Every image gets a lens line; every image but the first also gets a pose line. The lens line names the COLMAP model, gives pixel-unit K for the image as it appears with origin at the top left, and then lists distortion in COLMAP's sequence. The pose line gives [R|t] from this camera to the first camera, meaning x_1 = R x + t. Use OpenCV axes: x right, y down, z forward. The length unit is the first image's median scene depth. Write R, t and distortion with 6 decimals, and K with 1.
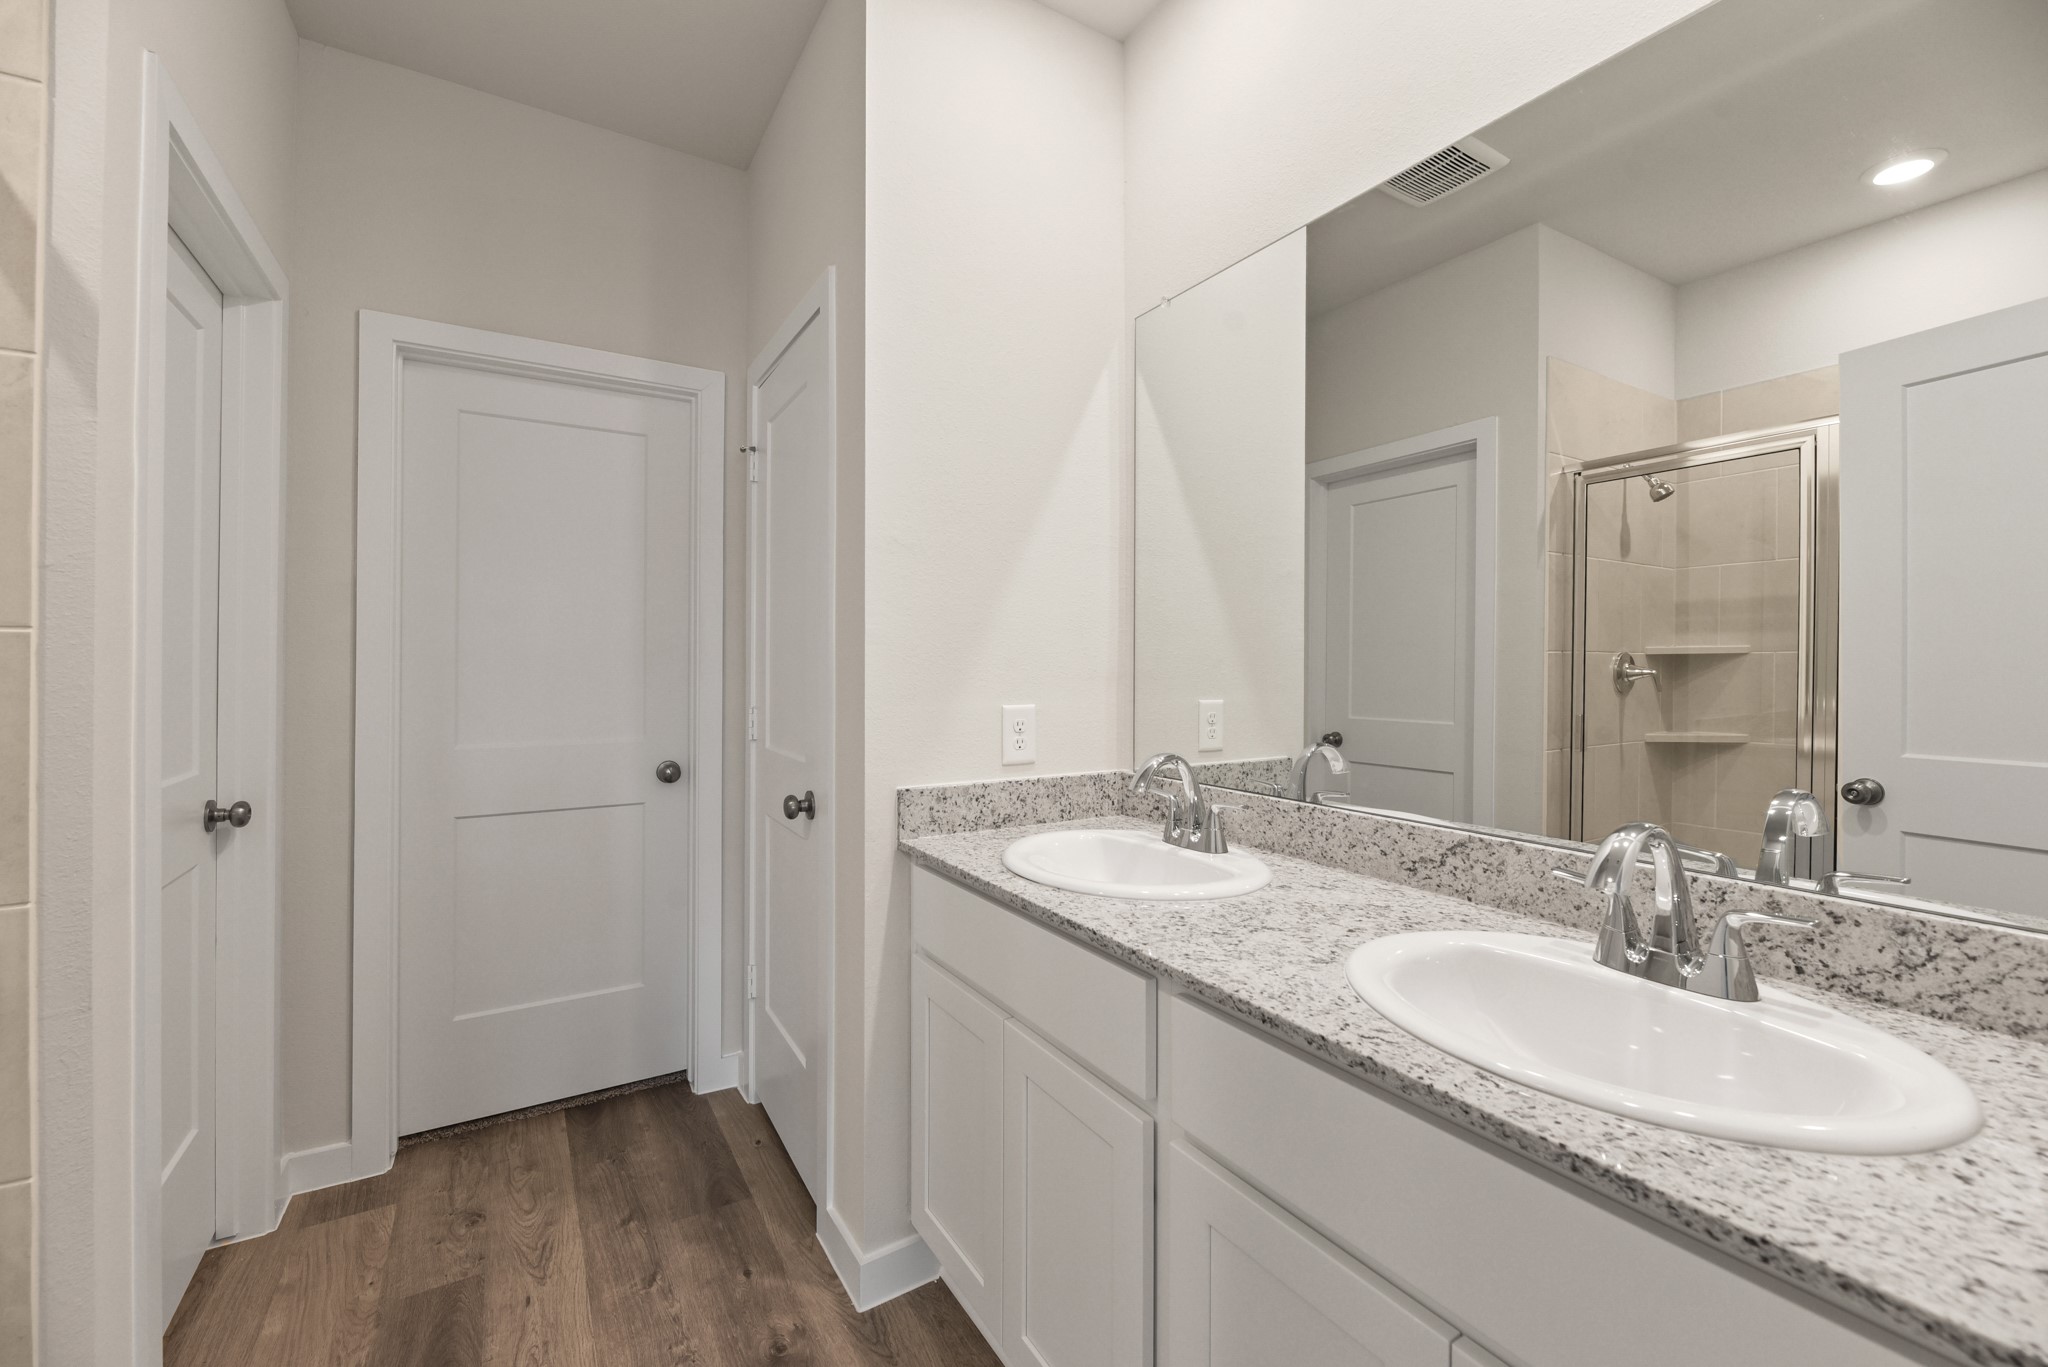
lens RADIAL K [[826.7, 0, 1016.7], [0, 826.7, 675.3], [0, 0, 1]] dist [0.001550, -0.003819]
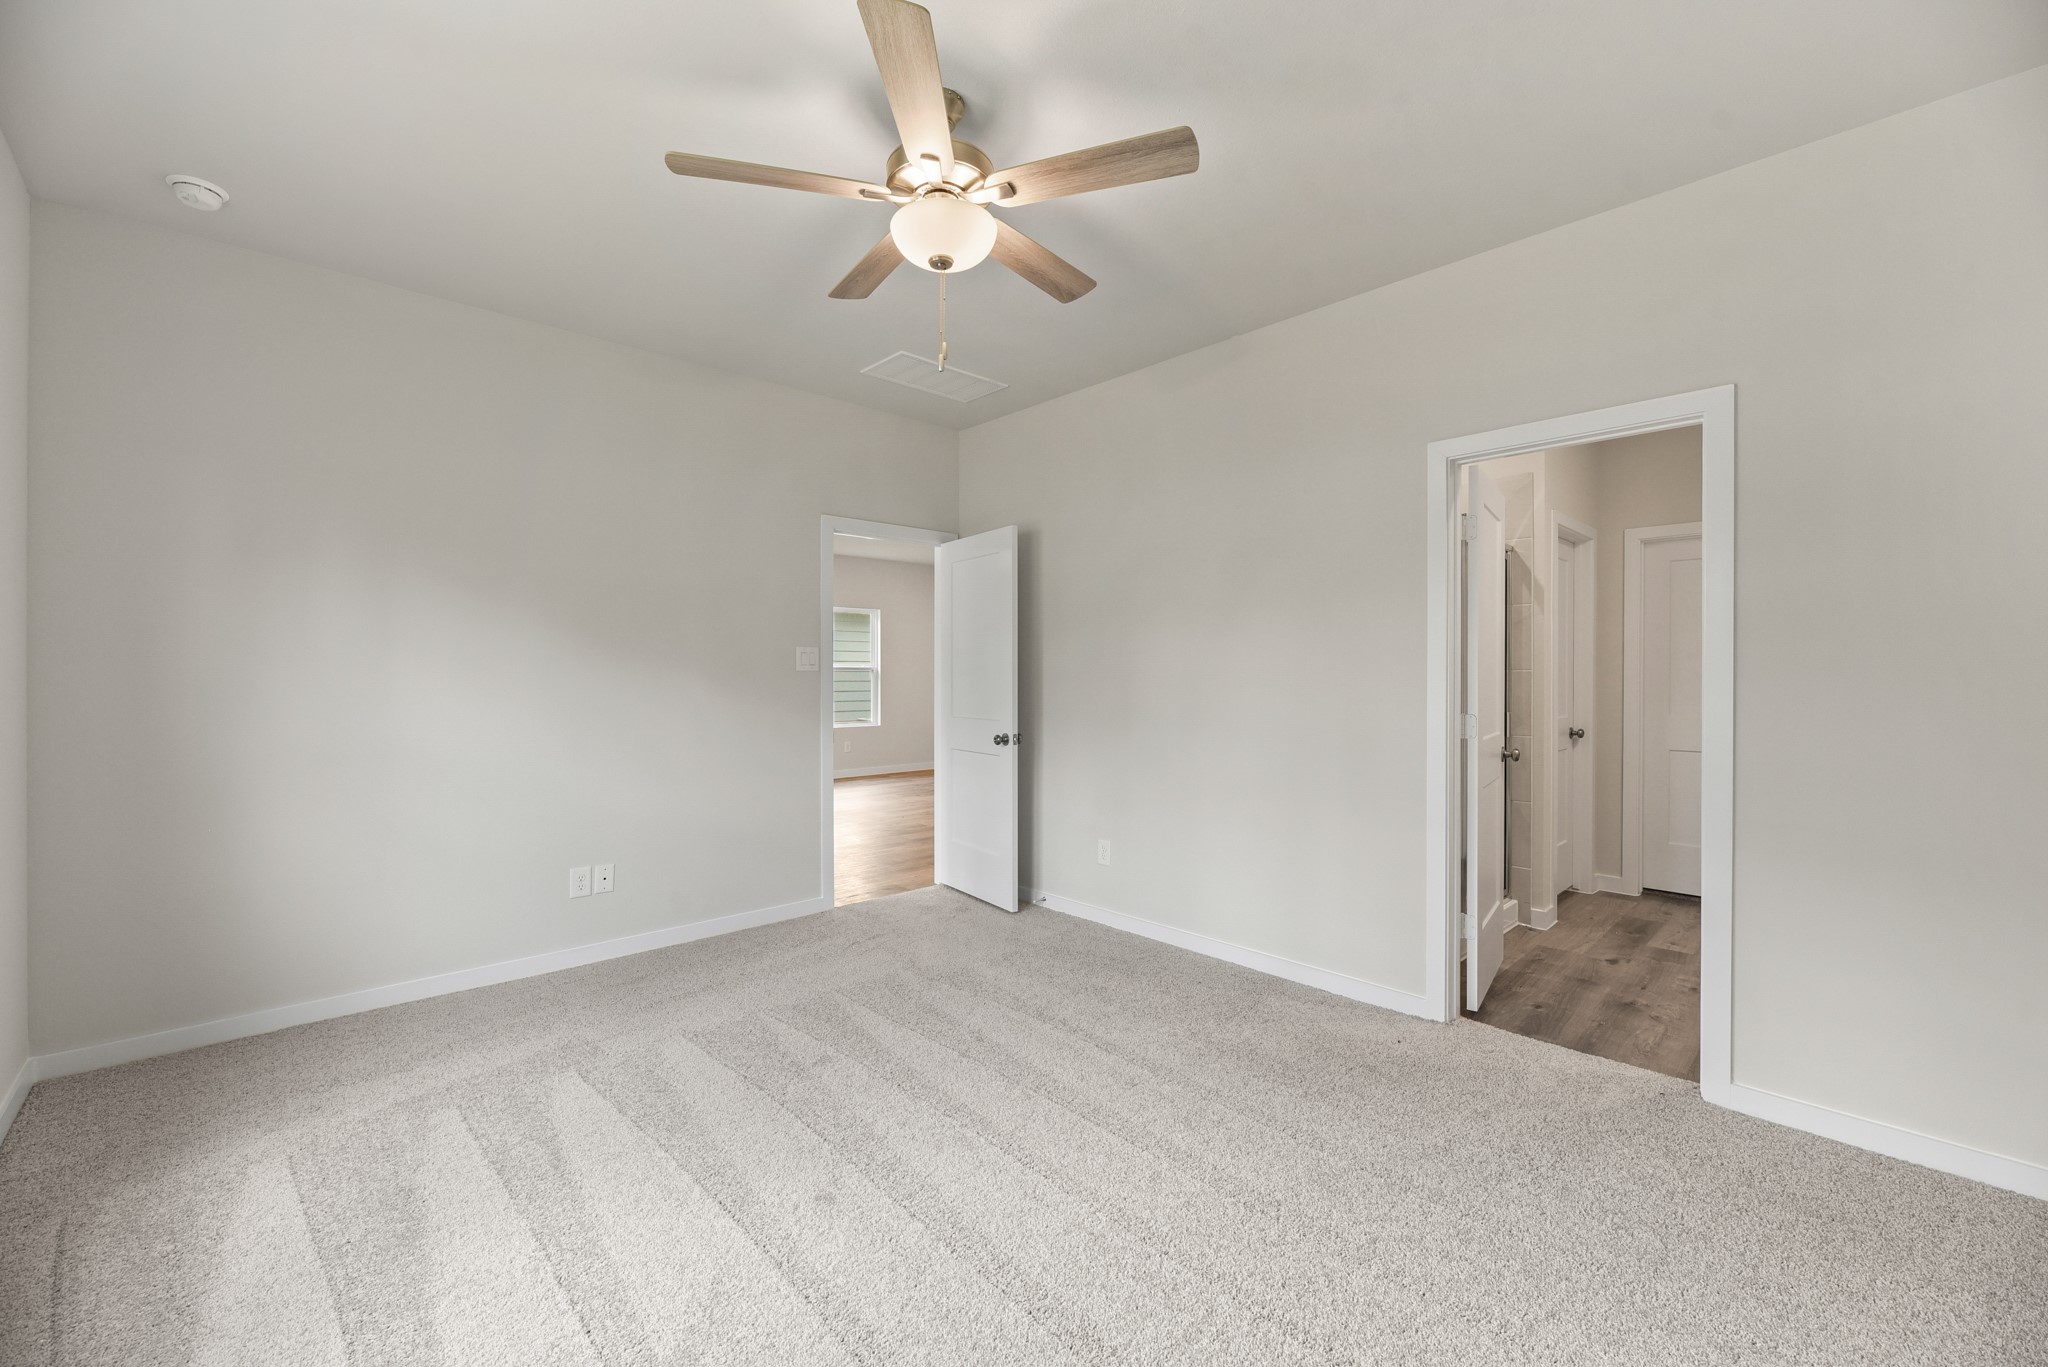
lens RADIAL K [[826.7, 0, 1015.7], [0, 826.7, 673.4], [0, 0, 1]] dist [0.001550, -0.003819]
pose [[0.202691, -0.004926, -0.979230, 1.364876], [0.001413, 0.999988, -0.004738, -0.023004], [0.979242, -0.000423, 0.202695, -1.392176]]
